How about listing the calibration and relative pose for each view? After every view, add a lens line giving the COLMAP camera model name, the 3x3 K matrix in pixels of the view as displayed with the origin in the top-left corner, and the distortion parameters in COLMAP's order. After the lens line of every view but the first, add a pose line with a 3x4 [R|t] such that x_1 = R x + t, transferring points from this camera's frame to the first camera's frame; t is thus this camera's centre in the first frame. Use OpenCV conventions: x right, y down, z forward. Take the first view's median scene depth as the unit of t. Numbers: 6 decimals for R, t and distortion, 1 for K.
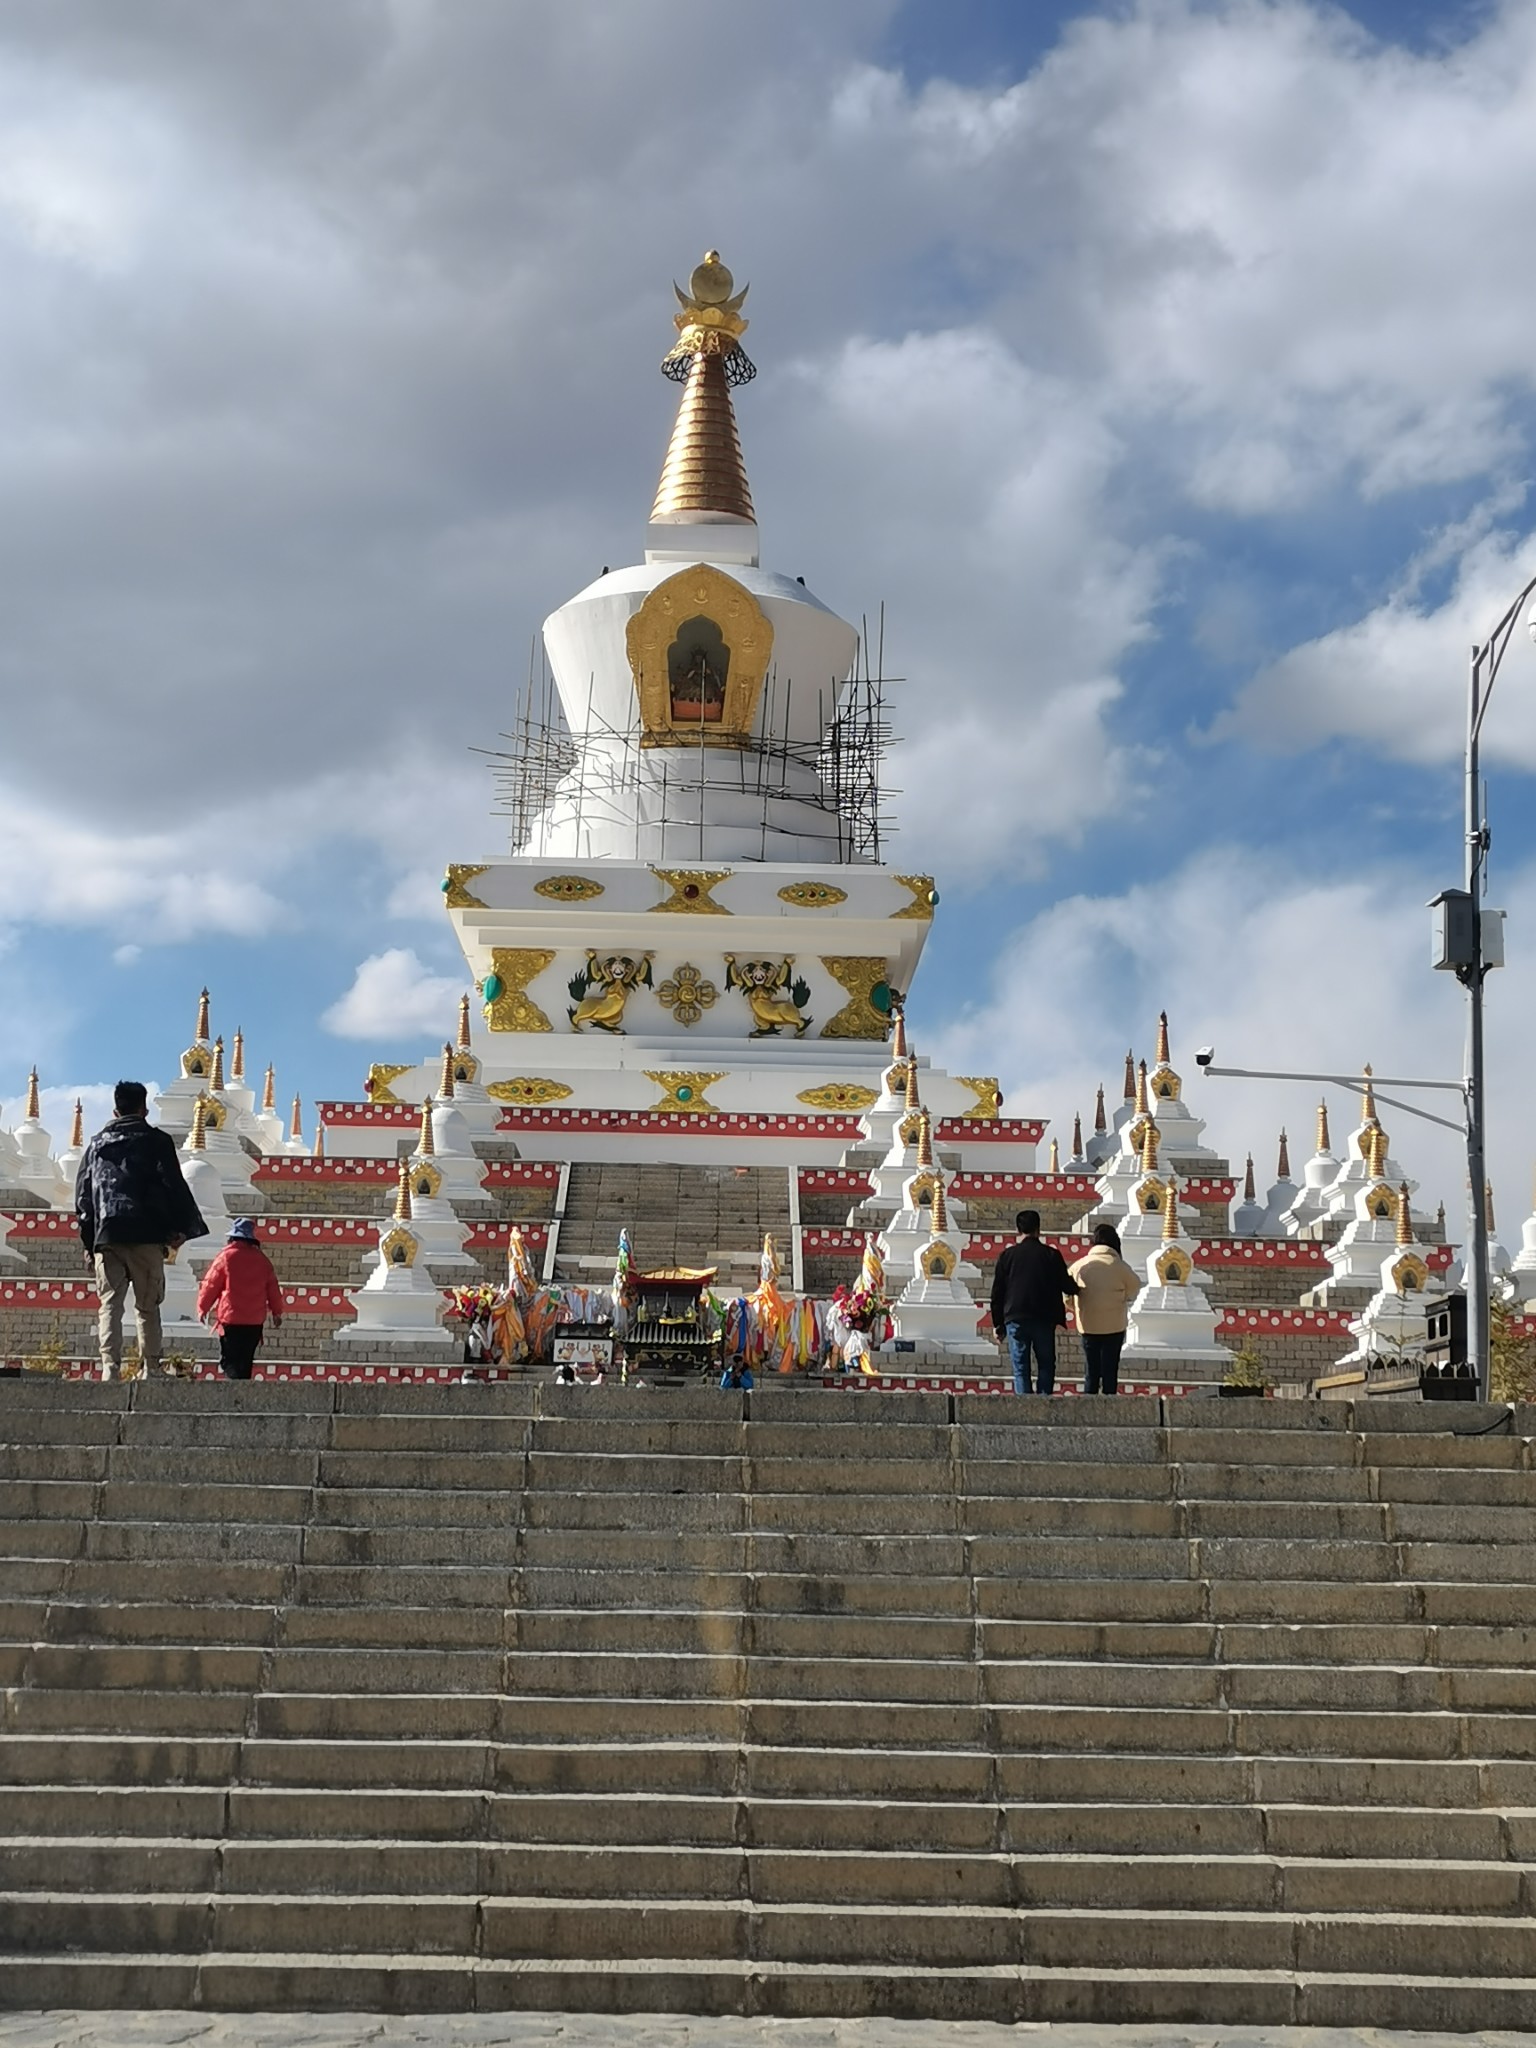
lens RADIAL K [[3045.2, 0, 768.0], [0, 3045.2, 1024.0], [0, 0, 1]] dist [0.016999, -0.005962]
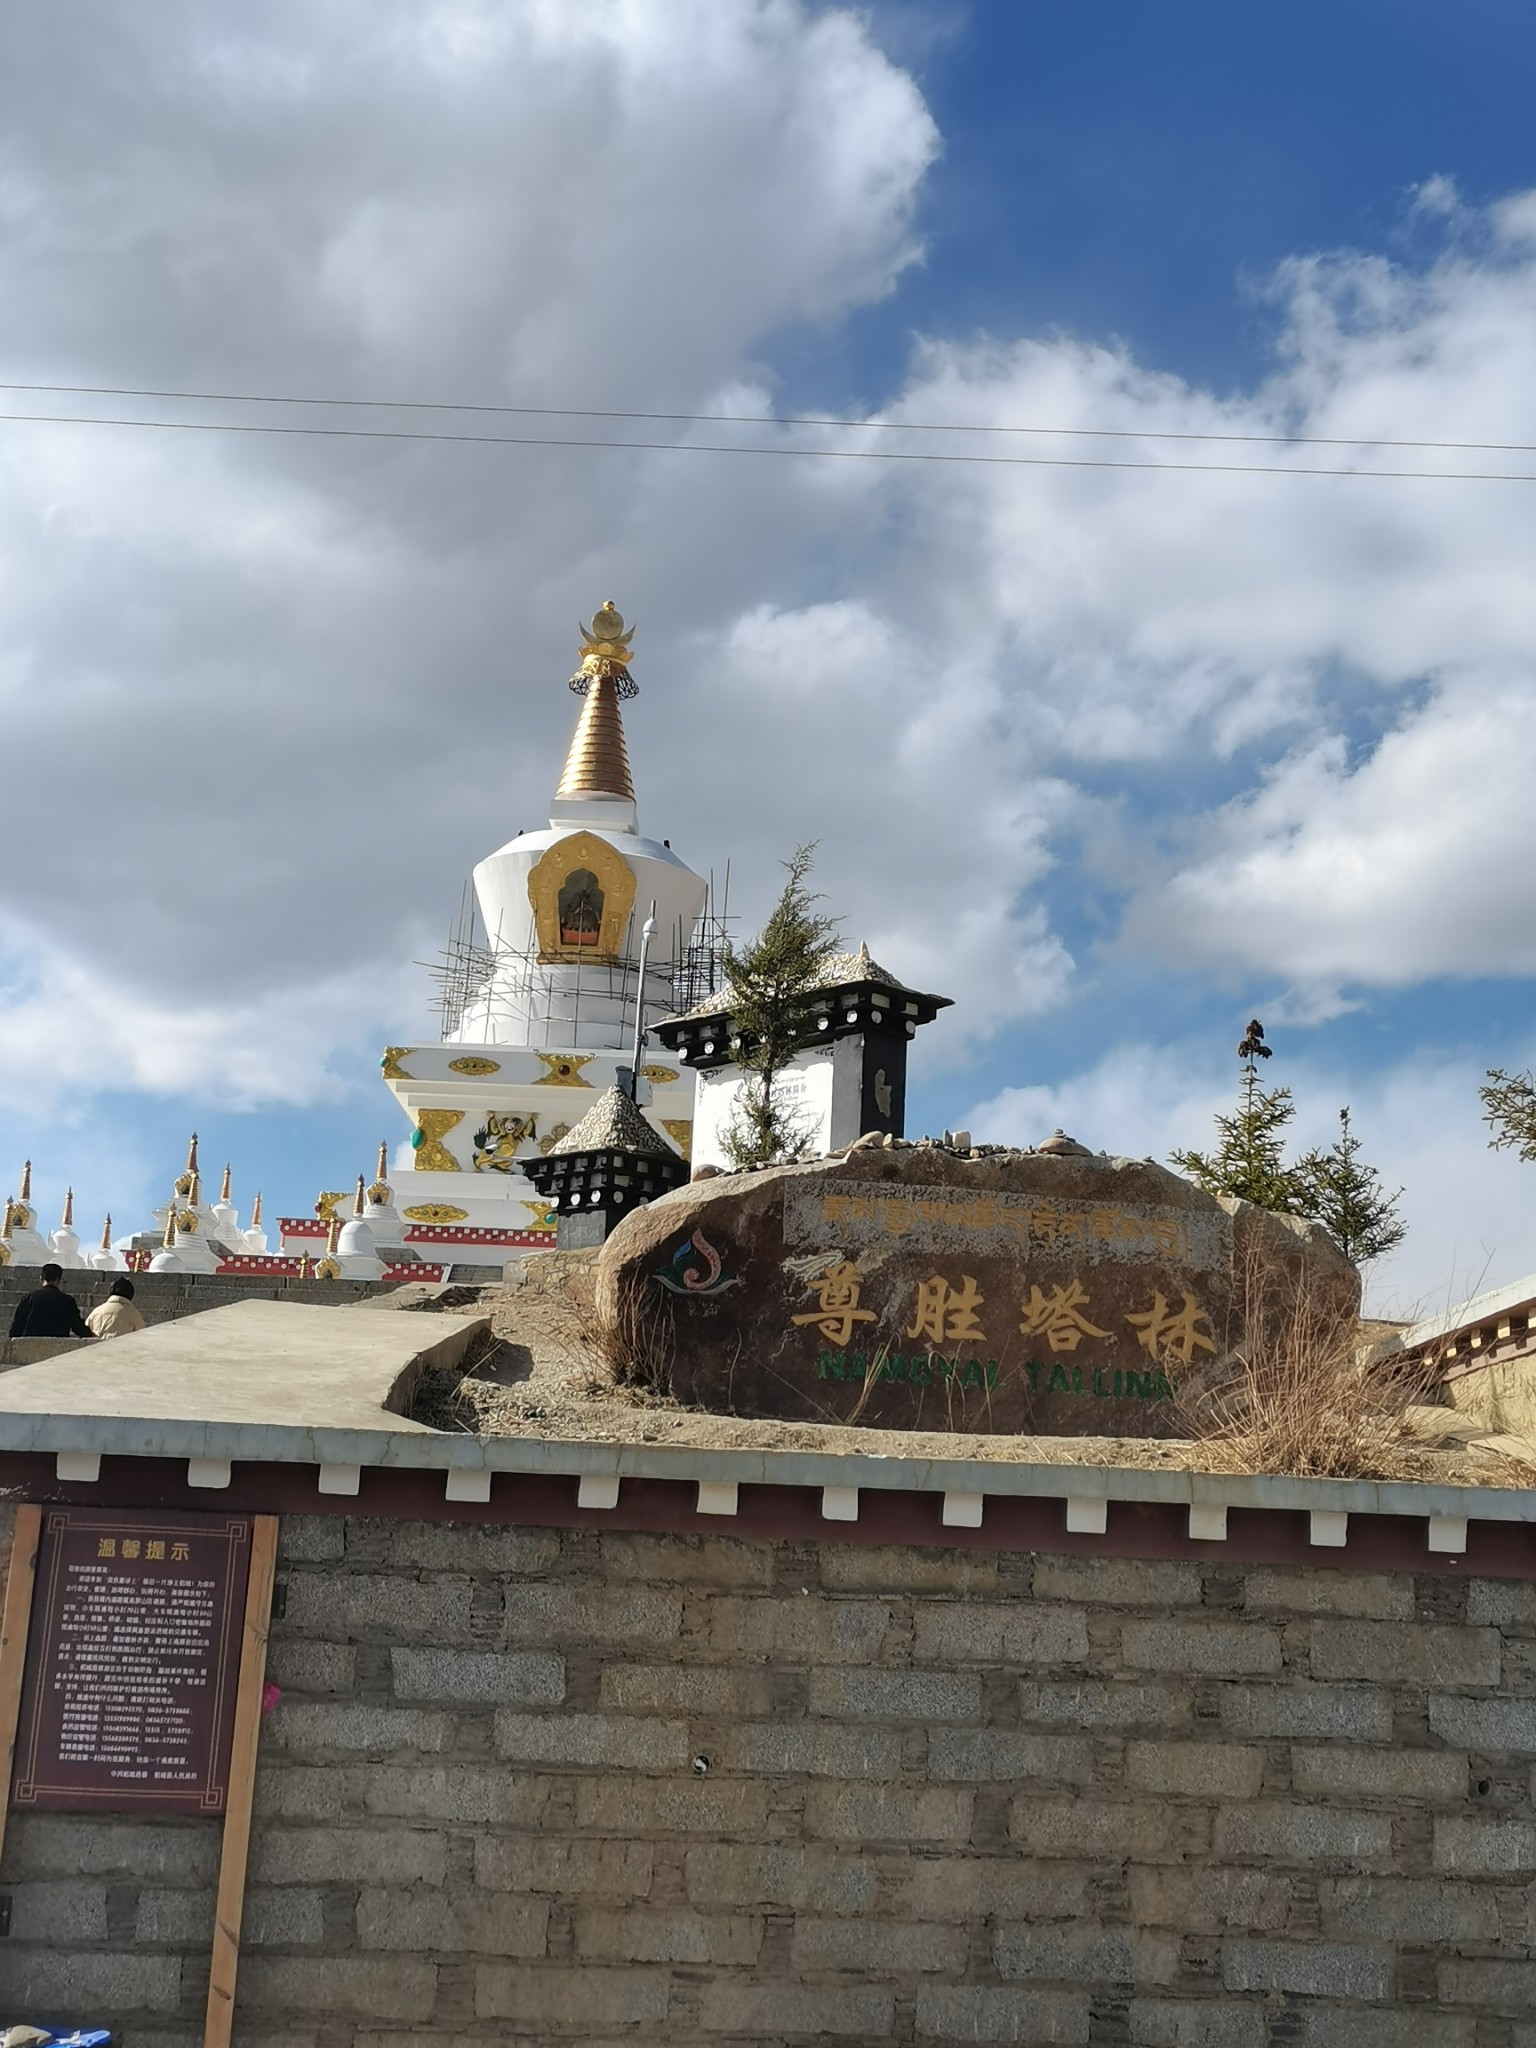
lens RADIAL K [[2526.2, 0, 768.0], [0, 2526.2, 1024.0], [0, 0, 1]] dist [0.089523, -0.582324]
pose [[0.999732, 0.020022, -0.011630, 0.082778], [-0.020749, 0.997594, -0.066155, 0.009318], [0.010277, 0.066379, 0.997742, -0.134704]]
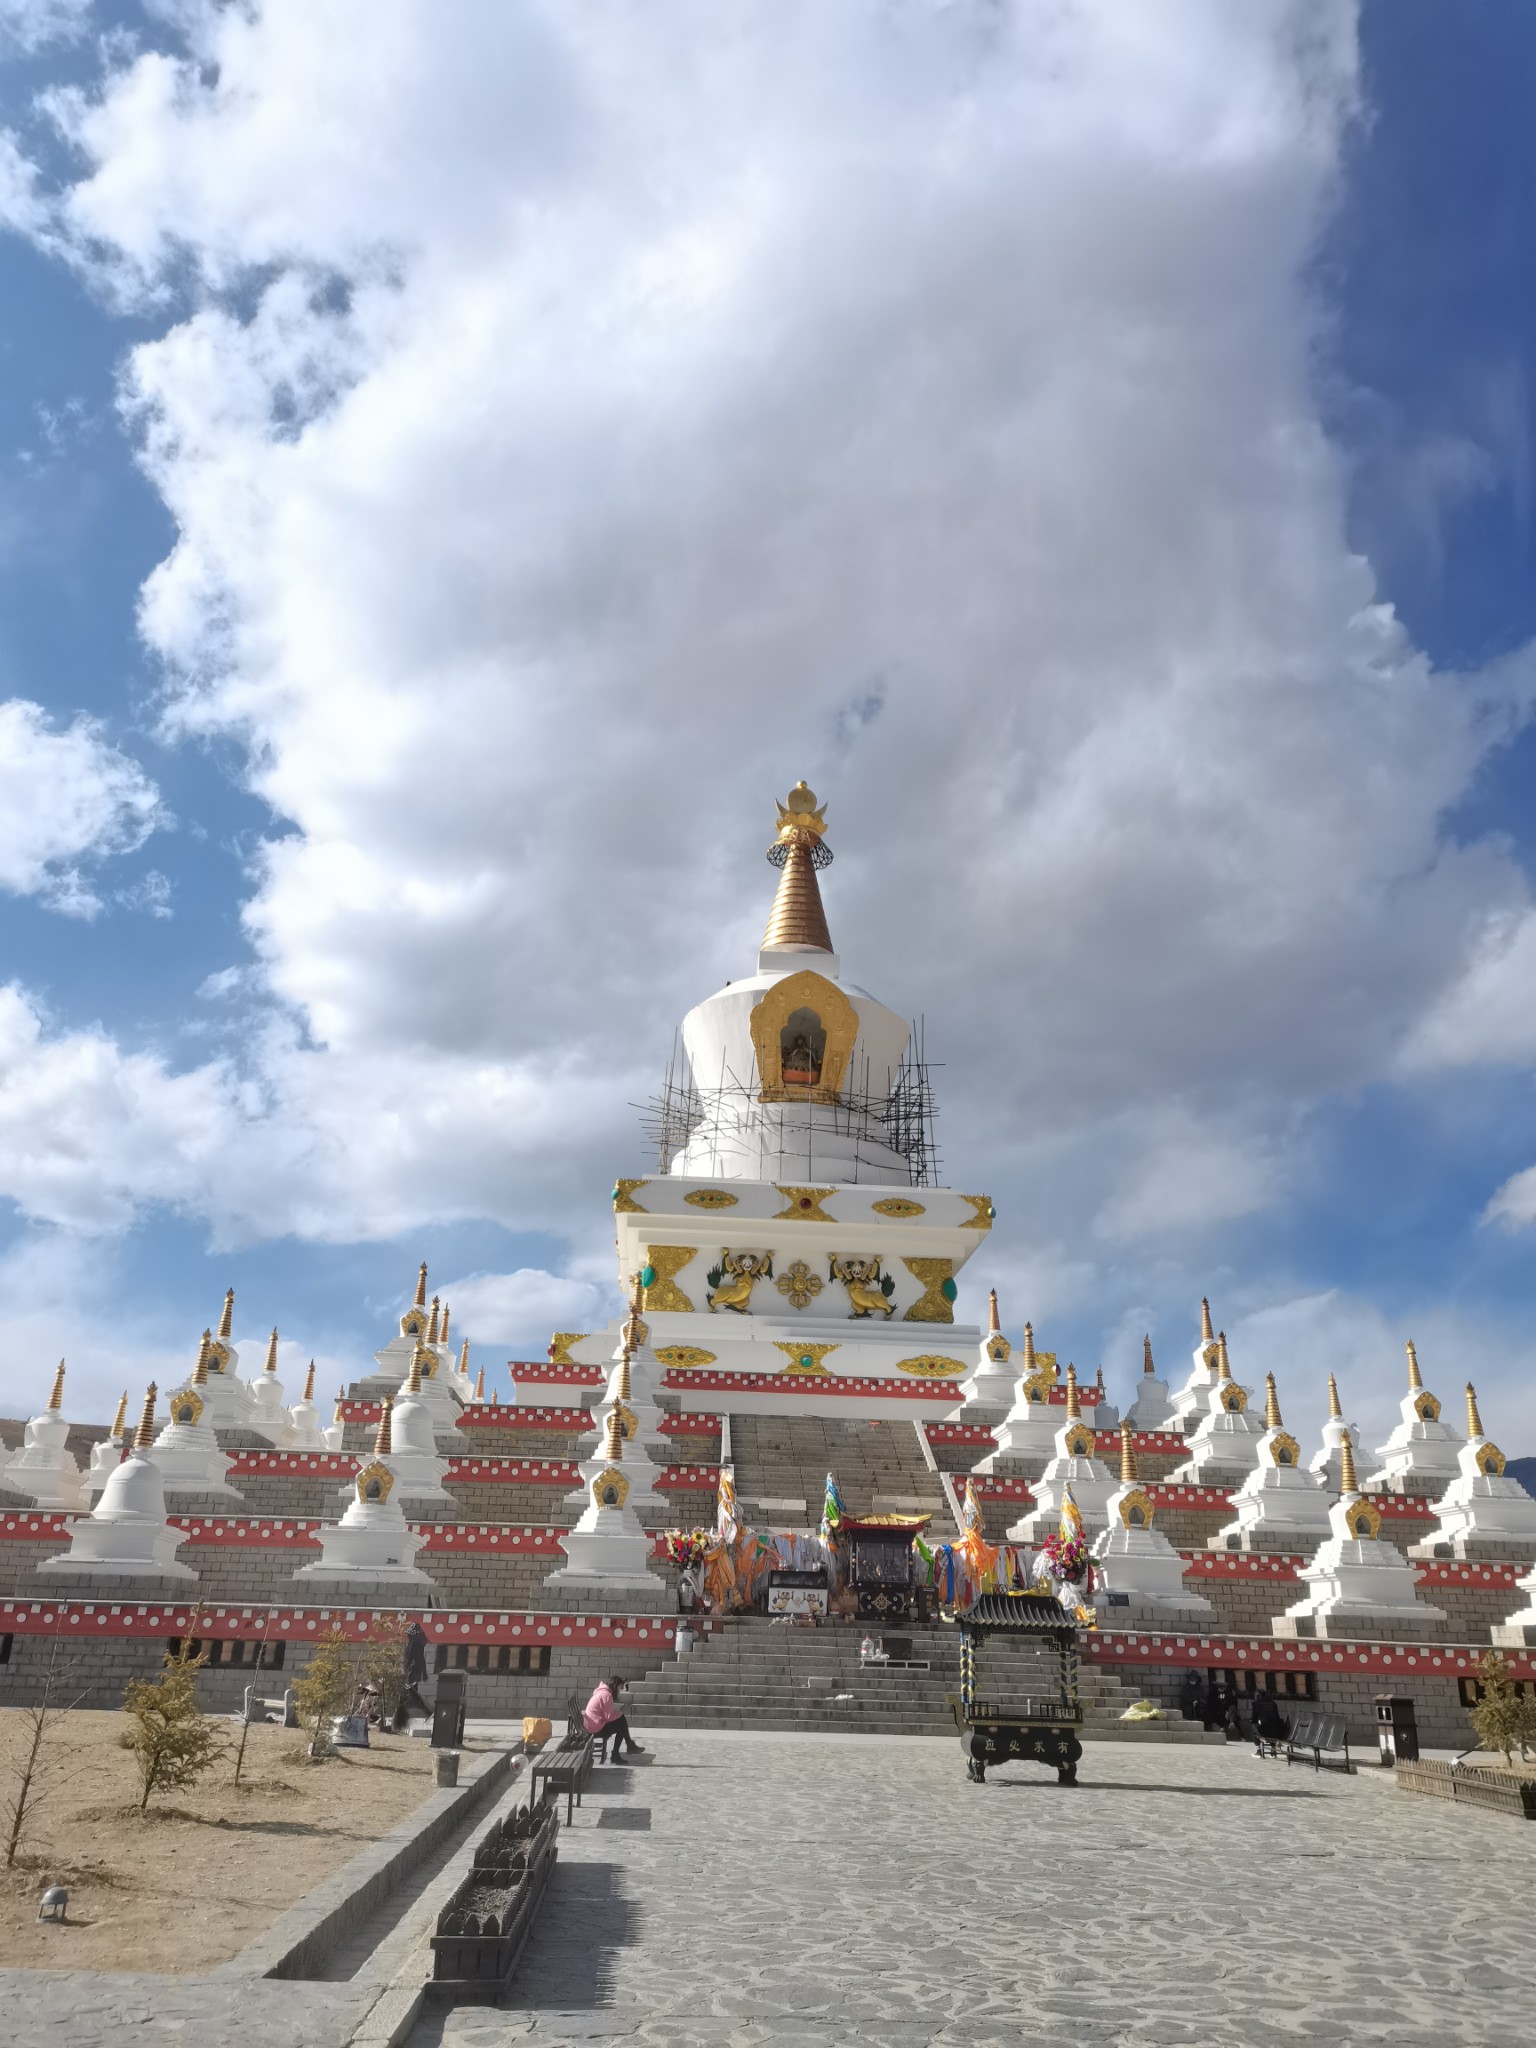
lens RADIAL K [[1551.9, 0, 787.2], [0, 1551.9, 1025.8], [0, 0, 1]] dist [0.032474, -0.000130]
pose [[0.998261, 0.028480, 0.051622, -0.073152], [-0.016777, 0.976609, -0.214369, 0.025801], [-0.056519, 0.213130, 0.975388, 0.357932]]
